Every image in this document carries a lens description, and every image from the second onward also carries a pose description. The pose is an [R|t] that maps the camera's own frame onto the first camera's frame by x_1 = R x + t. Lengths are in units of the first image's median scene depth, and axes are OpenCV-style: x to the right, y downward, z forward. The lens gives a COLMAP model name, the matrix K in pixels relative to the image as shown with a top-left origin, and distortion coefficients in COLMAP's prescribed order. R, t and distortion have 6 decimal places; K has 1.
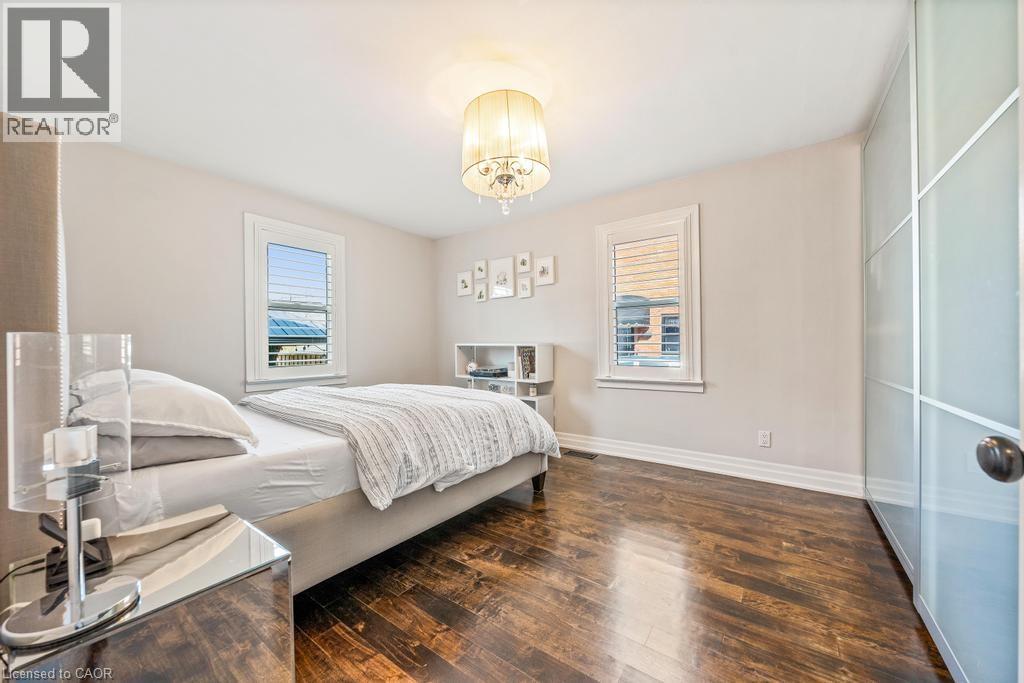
lens RADIAL K [[365.4, 0, 511.0], [0, 365.4, 345.5], [0, 0, 1]] dist [-0.002470, -0.000016]
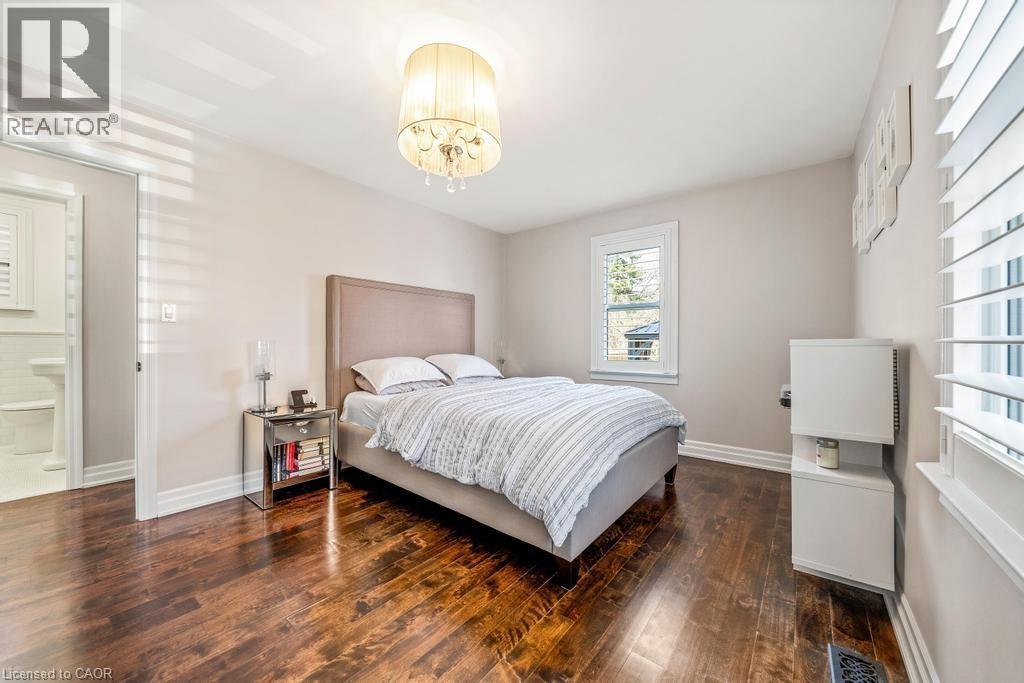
lens RADIAL K [[365.4, 0, 512.8], [0, 365.4, 342.6], [0, 0, 1]] dist [-0.002470, -0.000016]
pose [[-0.015731, 0.007813, -0.999846, 0.893534], [-0.000945, 0.999969, 0.007829, -0.011369], [0.999876, 0.001068, -0.015723, 1.217101]]
